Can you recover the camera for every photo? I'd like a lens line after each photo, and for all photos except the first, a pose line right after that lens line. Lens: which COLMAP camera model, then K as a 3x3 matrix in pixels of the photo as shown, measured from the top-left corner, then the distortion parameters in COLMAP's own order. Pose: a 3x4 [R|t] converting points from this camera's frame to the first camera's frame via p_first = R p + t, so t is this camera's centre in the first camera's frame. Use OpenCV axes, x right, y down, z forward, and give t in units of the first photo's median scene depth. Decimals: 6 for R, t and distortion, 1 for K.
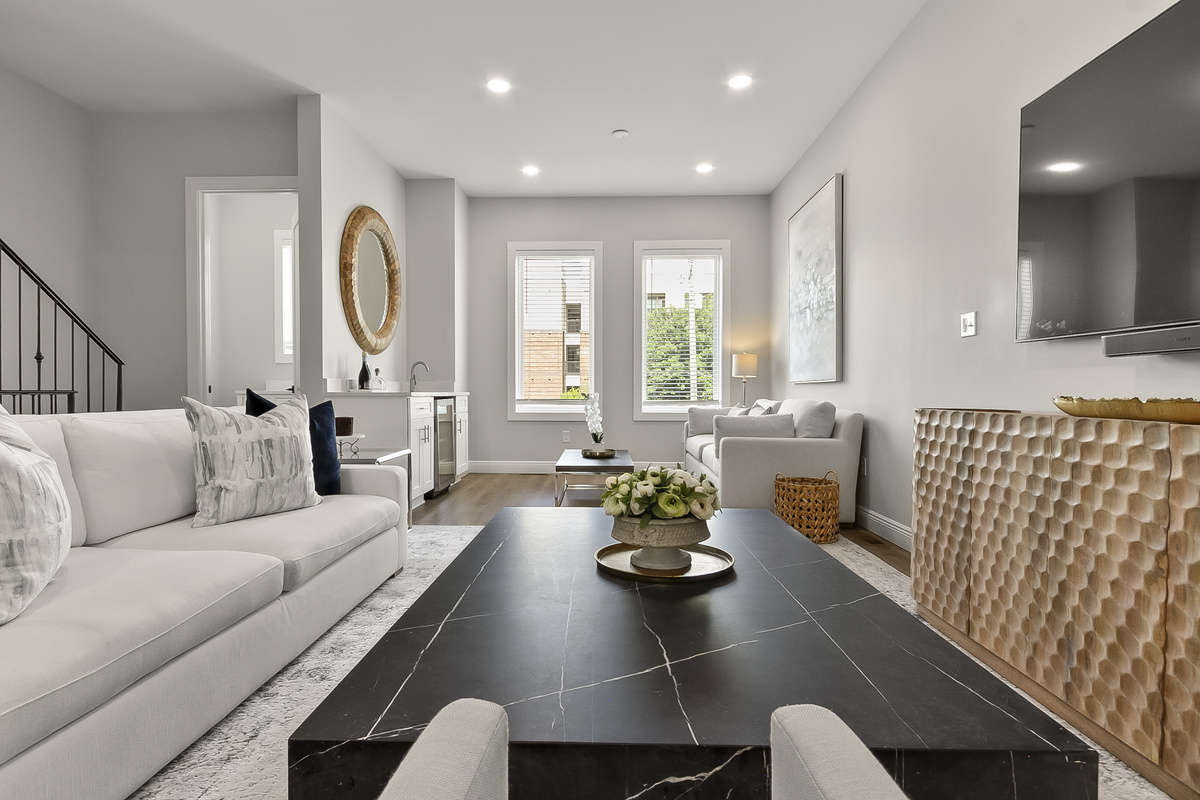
lens RADIAL K [[633.5, 0, 585.2], [0, 633.5, 400.4], [0, 0, 1]] dist [0.016685, -0.002842]
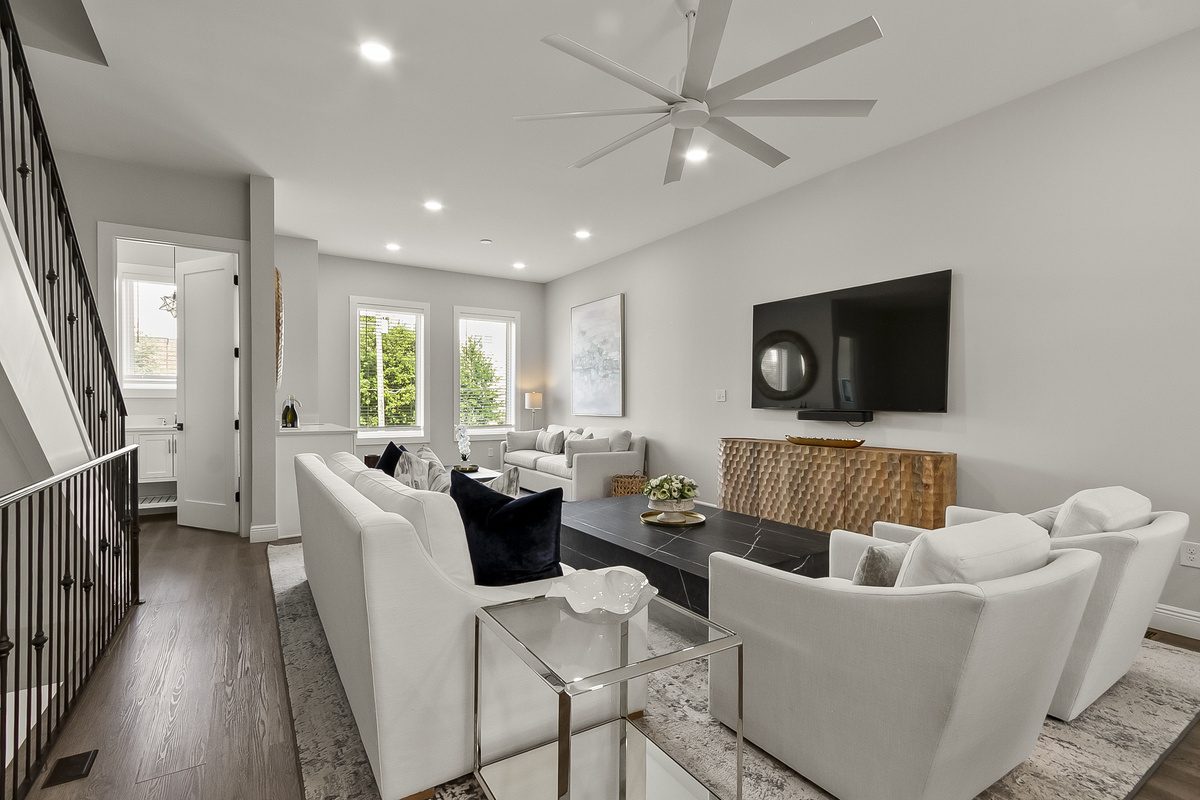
lens RADIAL K [[551.0, 0, 594.3], [0, 551.0, 408.9], [0, 0, 1]] dist [0.005161, -0.000106]
pose [[0.825838, -0.005365, 0.563881, -0.504698], [0.006378, 0.999980, 0.000174, -0.052496], [-0.563871, 0.003453, 0.825856, -0.167593]]
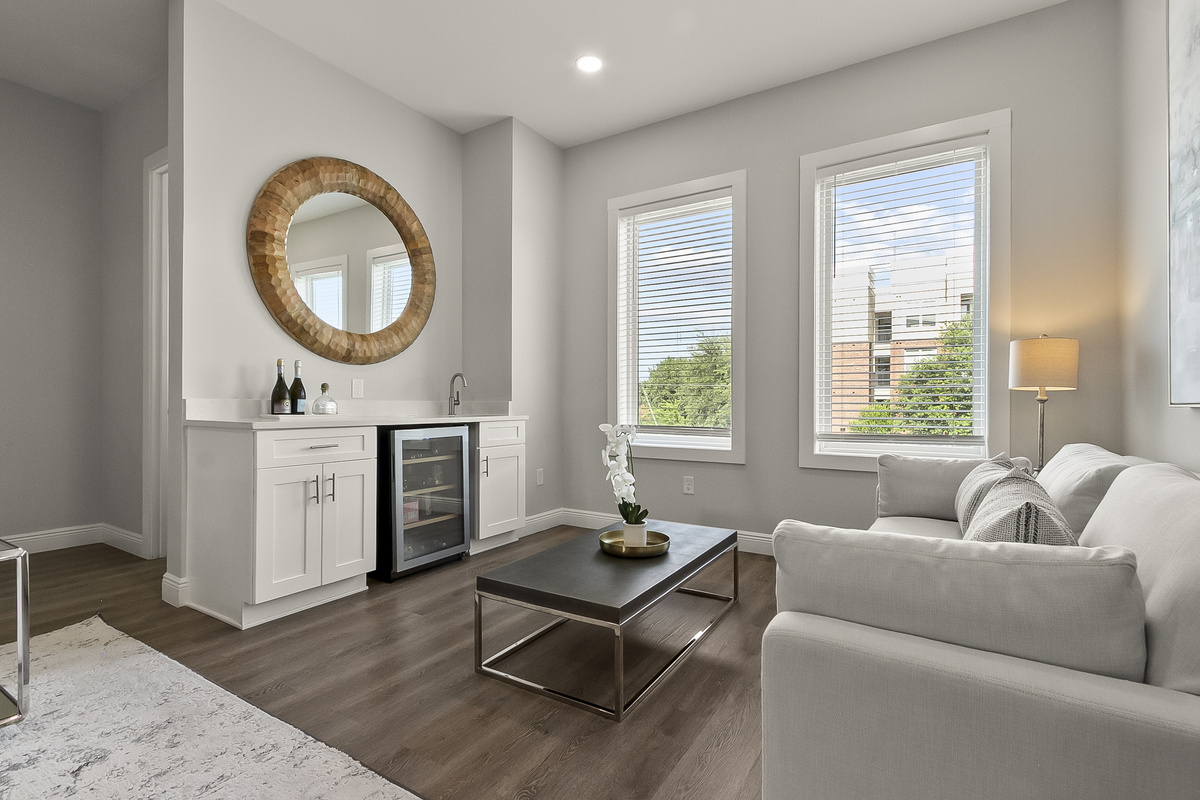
lens RADIAL K [[551.0, 0, 581.7], [0, 551.0, 403.1], [0, 0, 1]] dist [0.005161, -0.000106]
pose [[0.855235, 0.002737, -0.518233, 0.257374], [-0.010397, 0.999875, -0.011876, -0.027862], [0.518136, 0.015545, 0.855157, 0.718429]]
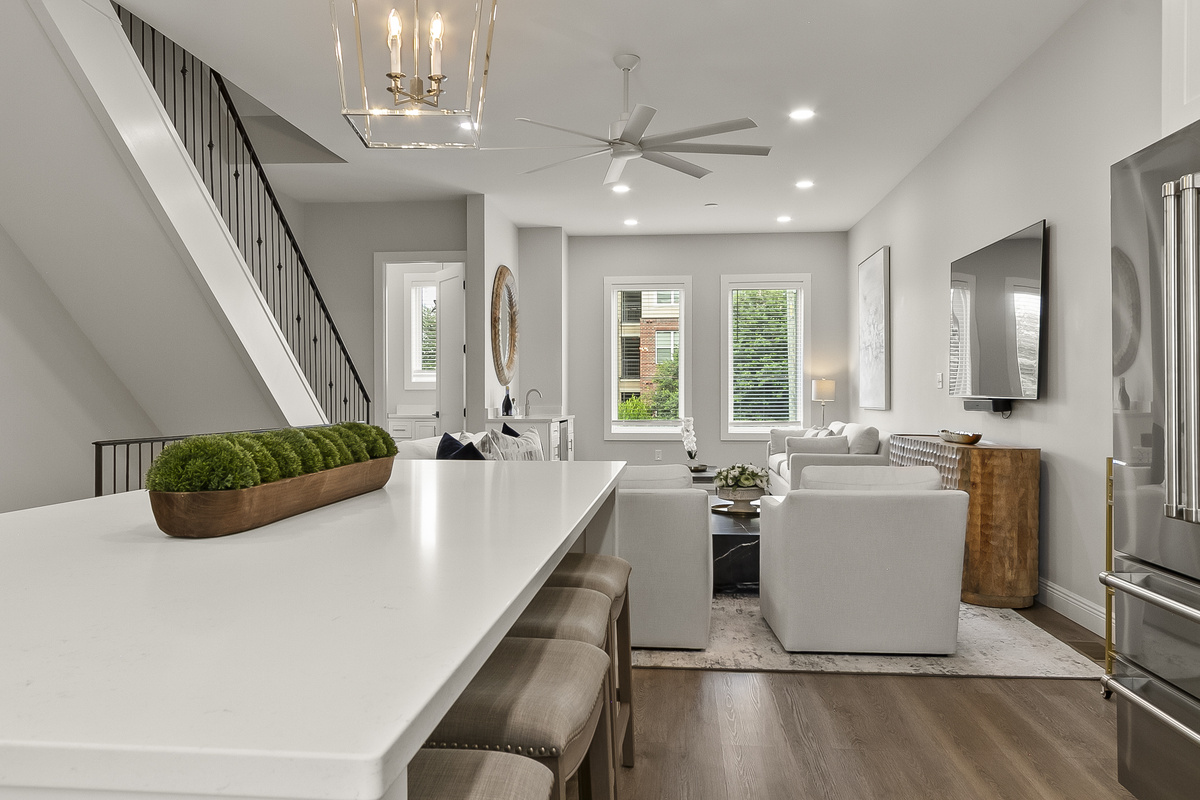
lens RADIAL K [[920.3, 0, 587.1], [0, 920.3, 400.9], [0, 0, 1]] dist [0.016432, 0.000827]
pose [[0.998337, -0.001426, -0.057637, -0.093383], [0.000879, 0.999954, -0.009521, -0.031927], [0.057648, 0.009455, 0.998292, -0.894151]]
